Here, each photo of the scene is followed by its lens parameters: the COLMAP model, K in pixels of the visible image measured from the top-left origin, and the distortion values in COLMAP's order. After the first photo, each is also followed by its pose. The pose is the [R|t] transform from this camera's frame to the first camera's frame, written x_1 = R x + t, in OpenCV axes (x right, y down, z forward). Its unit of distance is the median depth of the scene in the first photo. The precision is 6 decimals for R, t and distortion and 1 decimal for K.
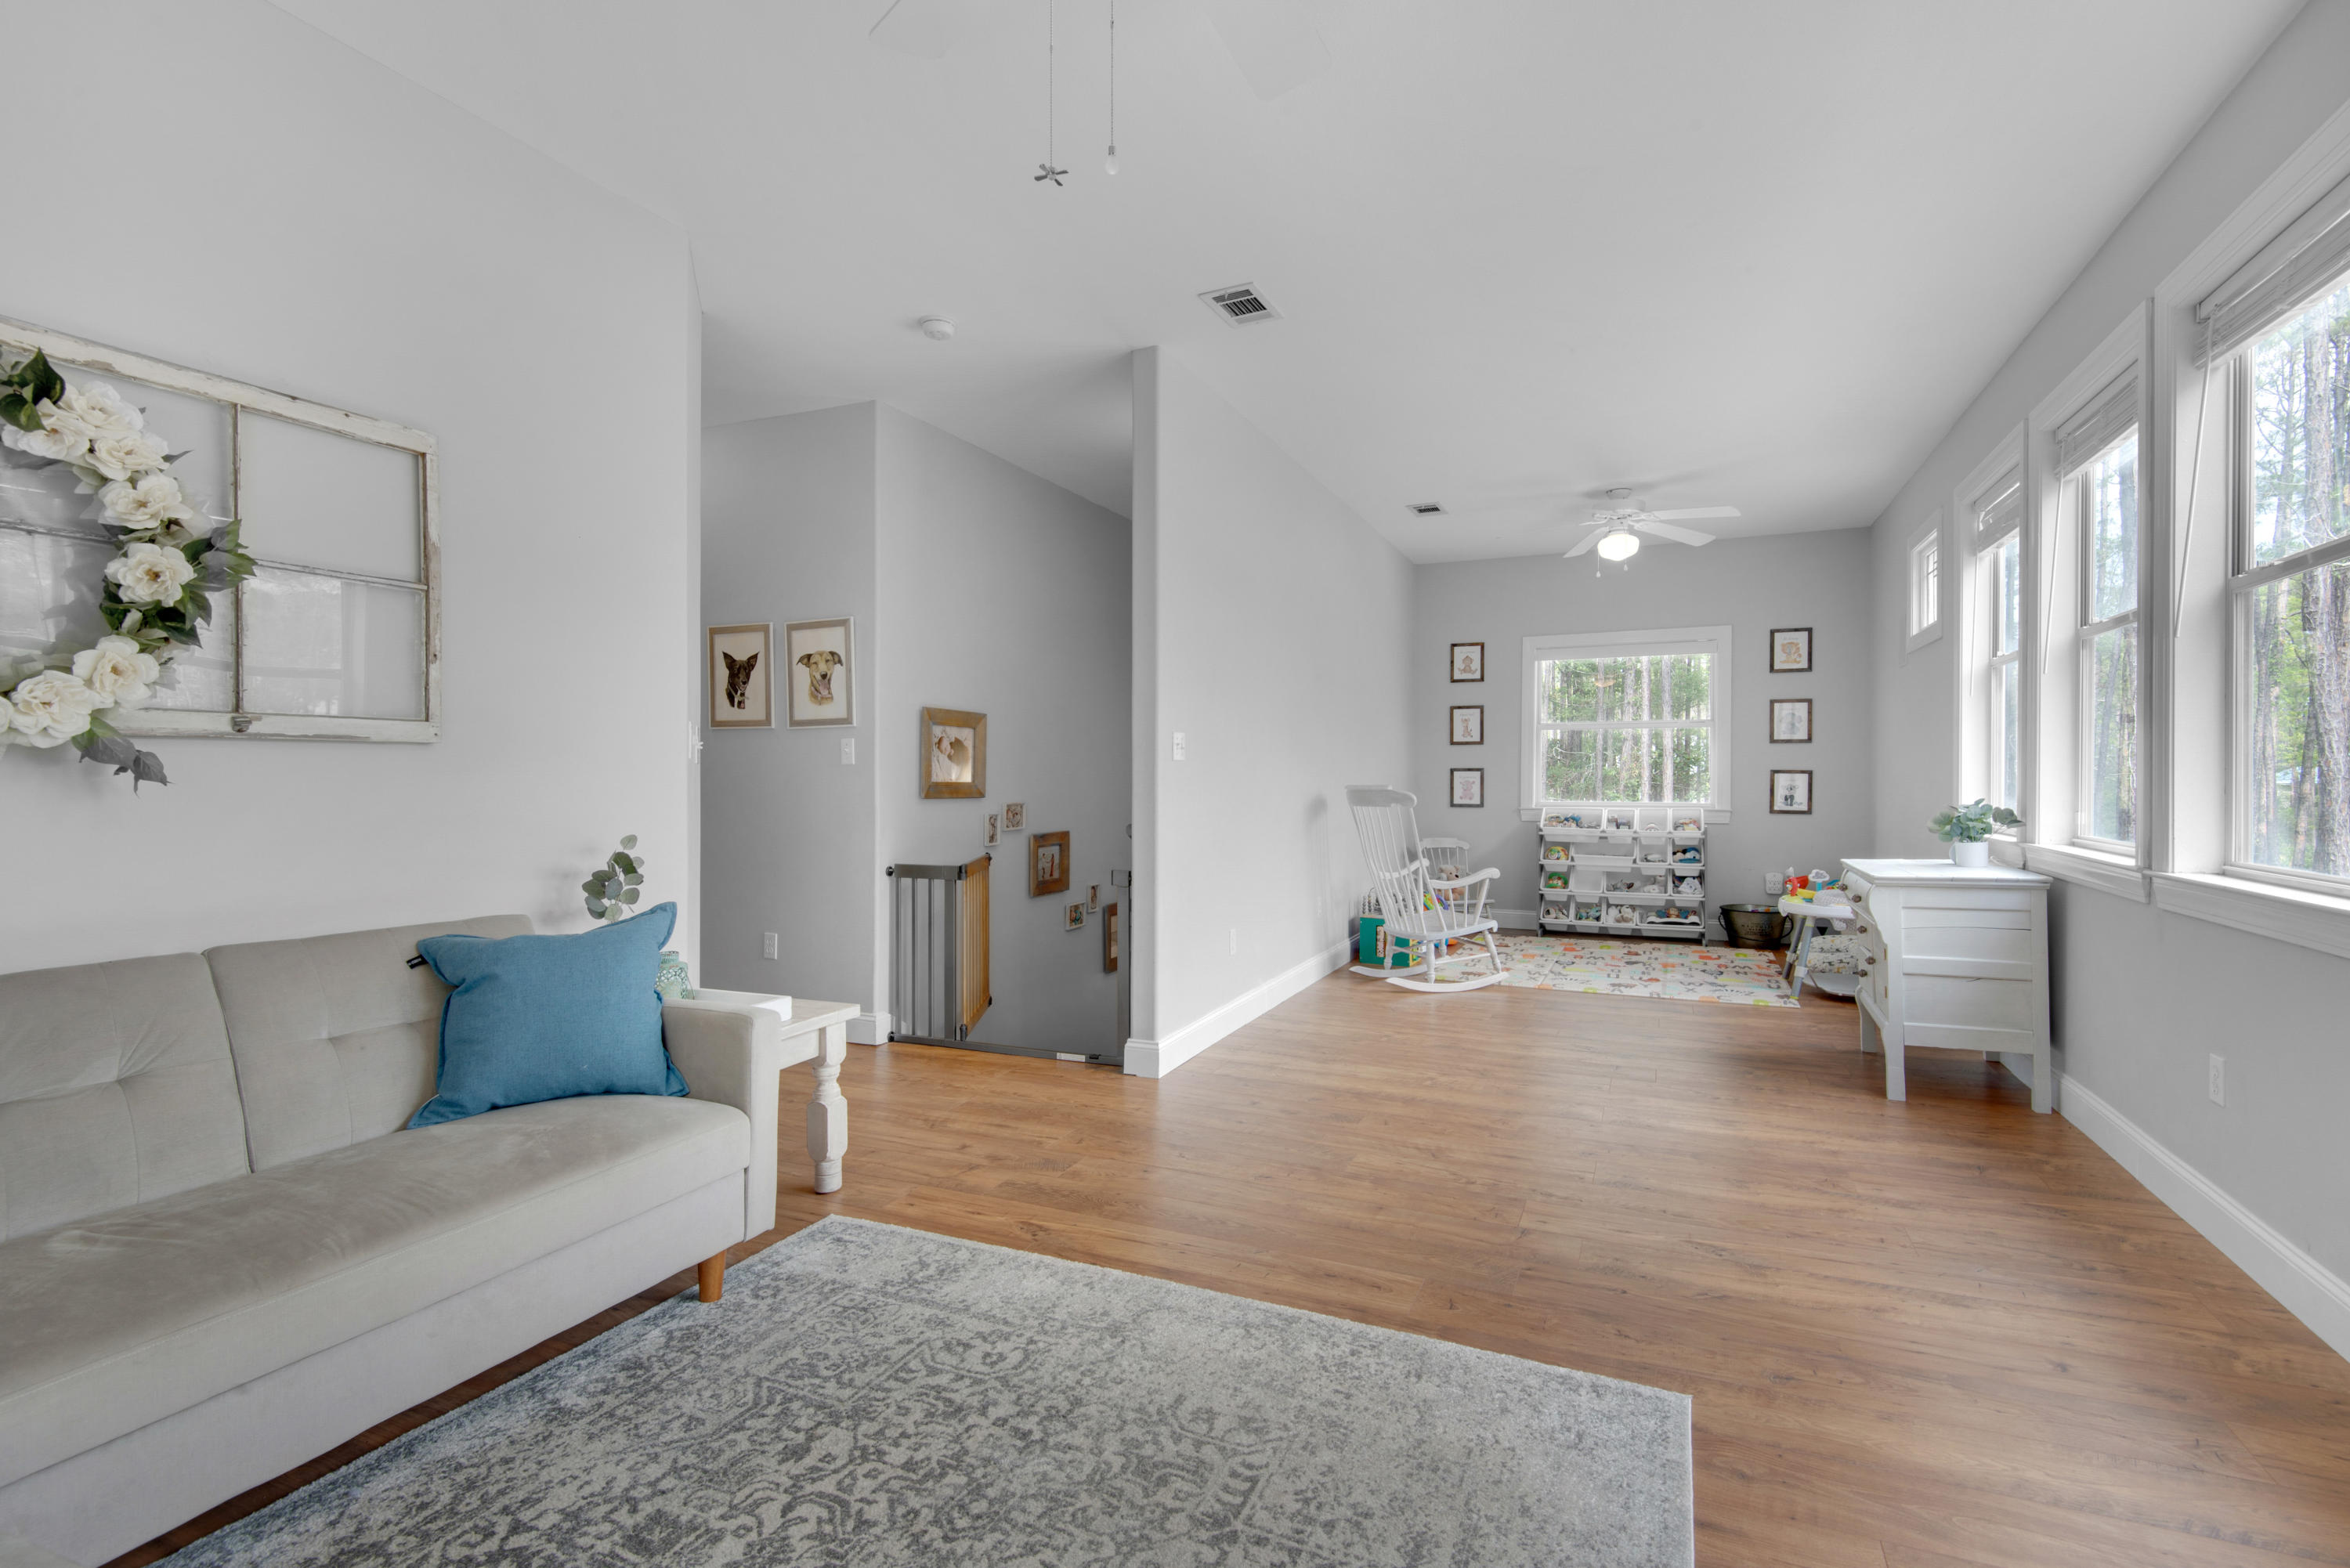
lens RADIAL K [[1083.2, 0, 1170.0], [0, 1083.2, 776.6], [0, 0, 1]] dist [0.003481, -0.000067]
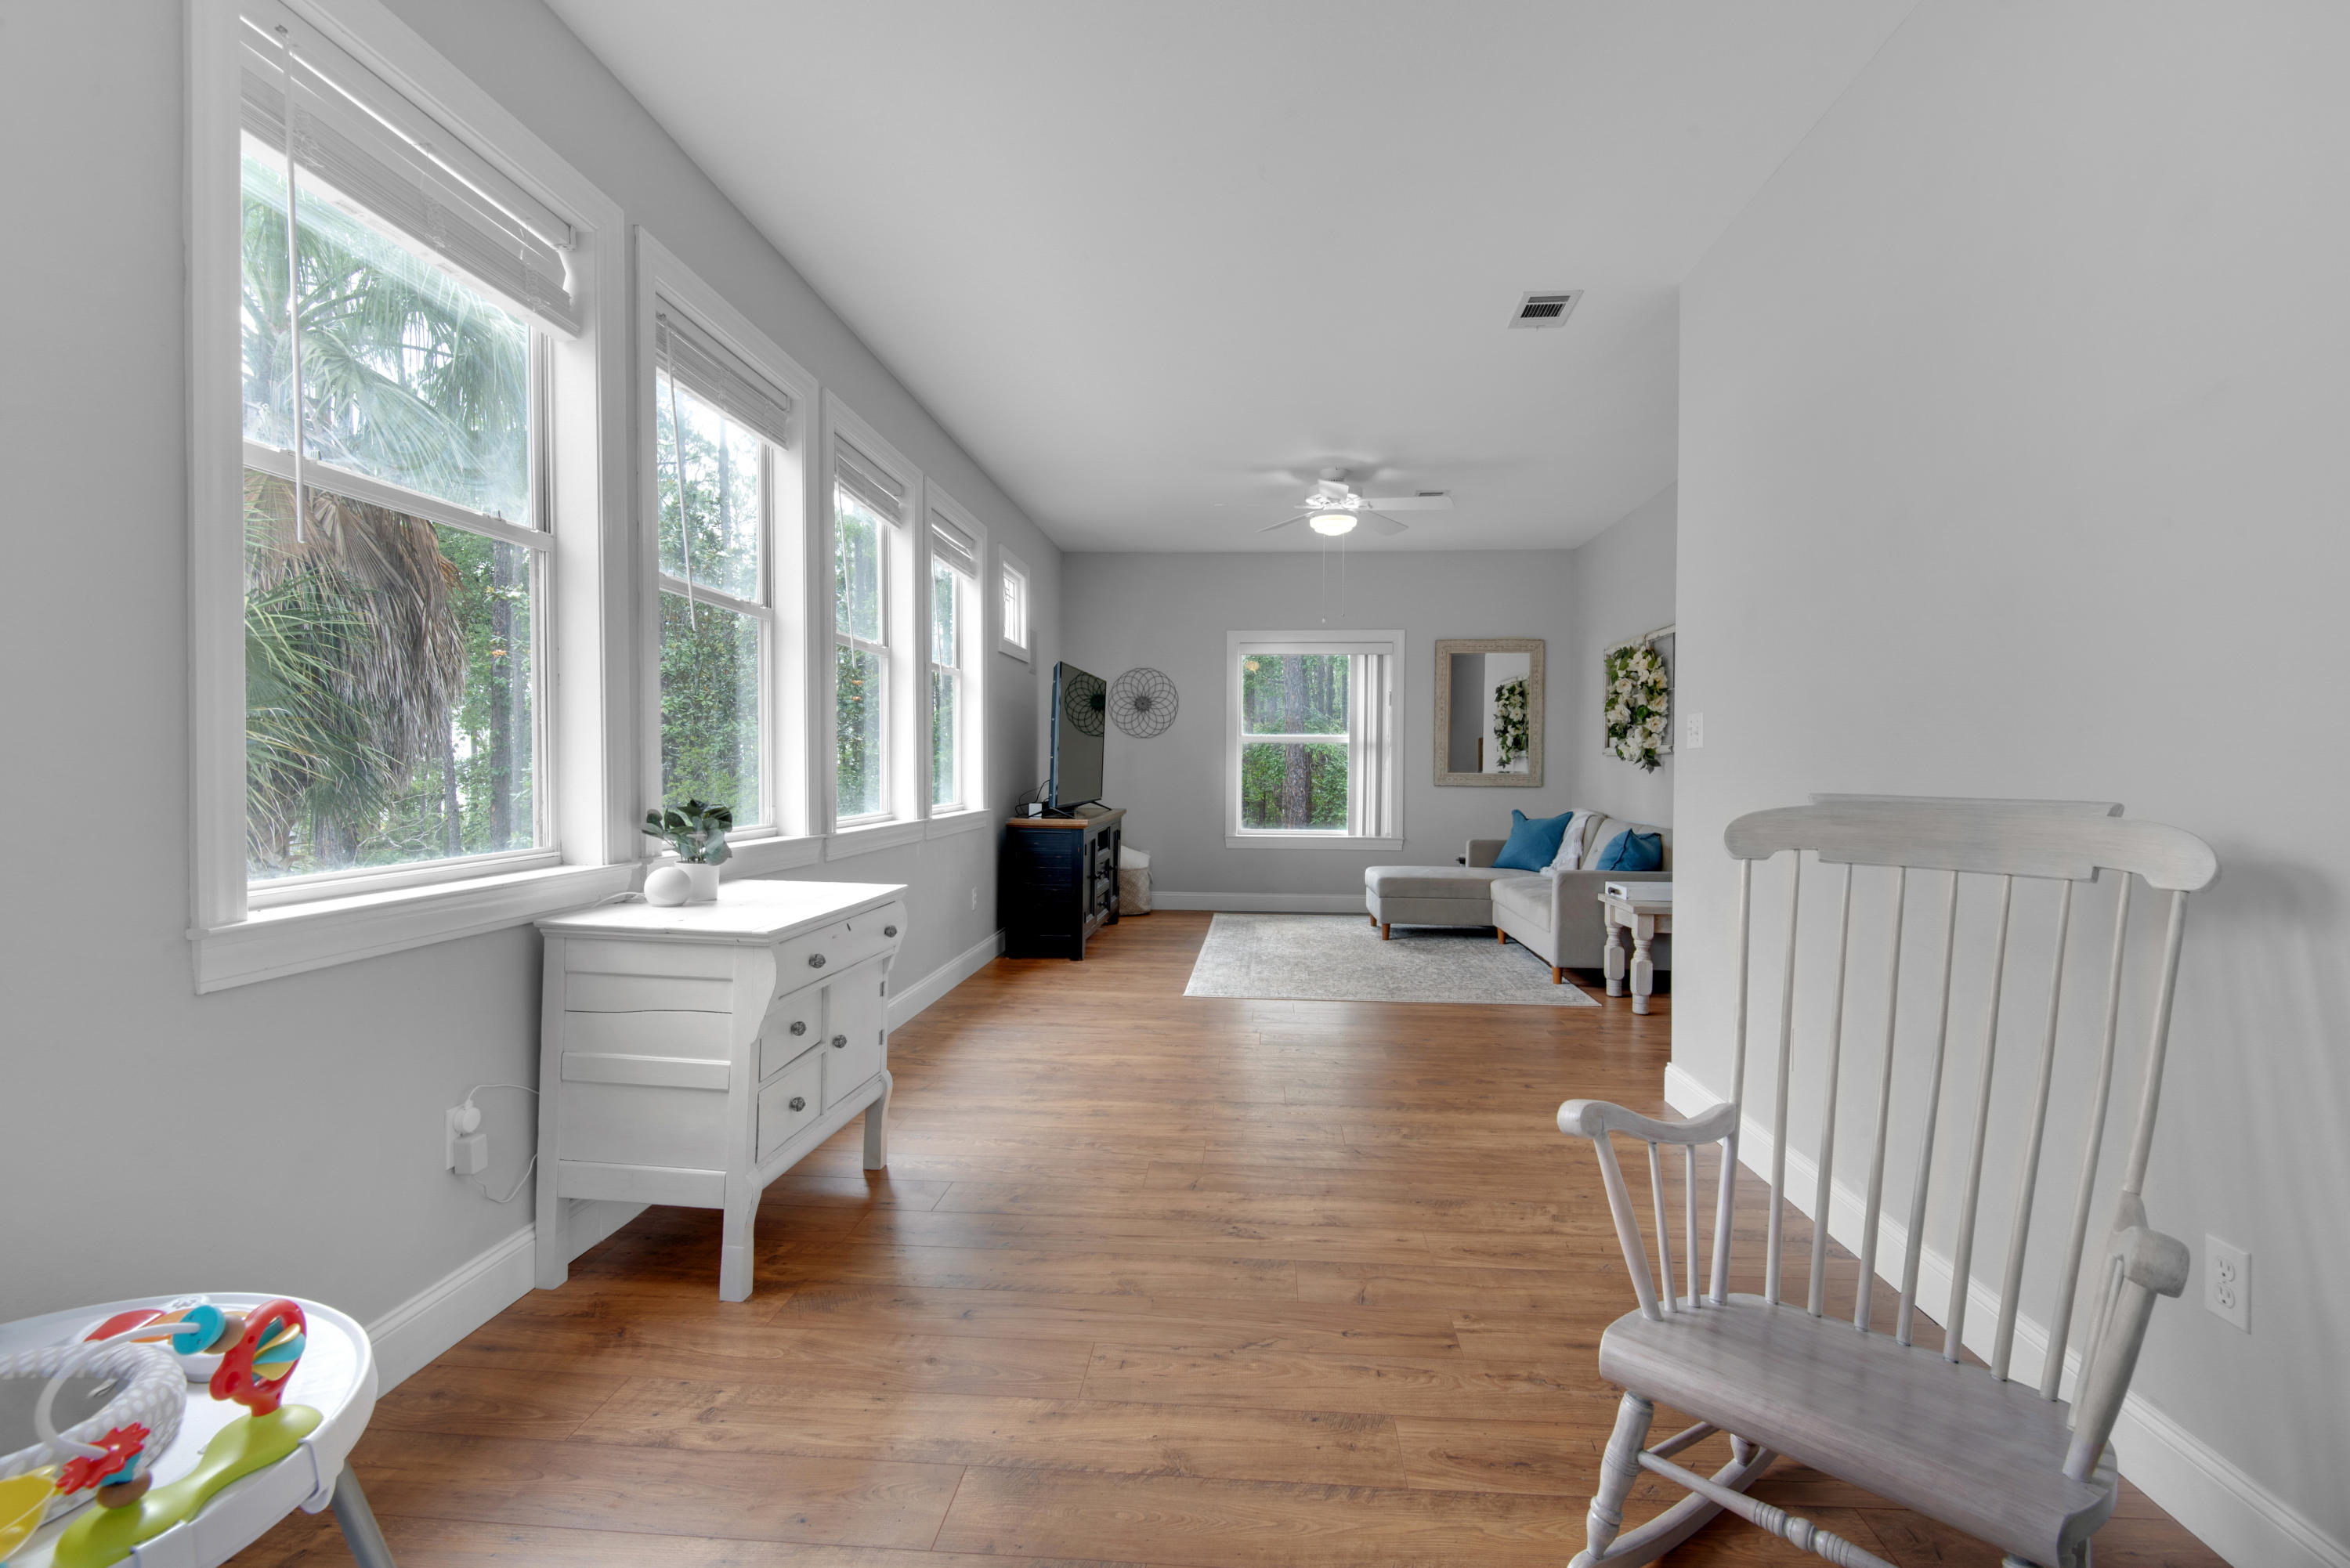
lens RADIAL K [[1083.2, 0, 1176.3], [0, 1083.2, 778.3], [0, 0, 1]] dist [0.003481, -0.000067]
pose [[-0.943163, 0.000634, -0.332331, 0.923712], [-0.004310, 0.999891, 0.014139, -0.003386], [0.332304, 0.014768, -0.943057, 2.331847]]
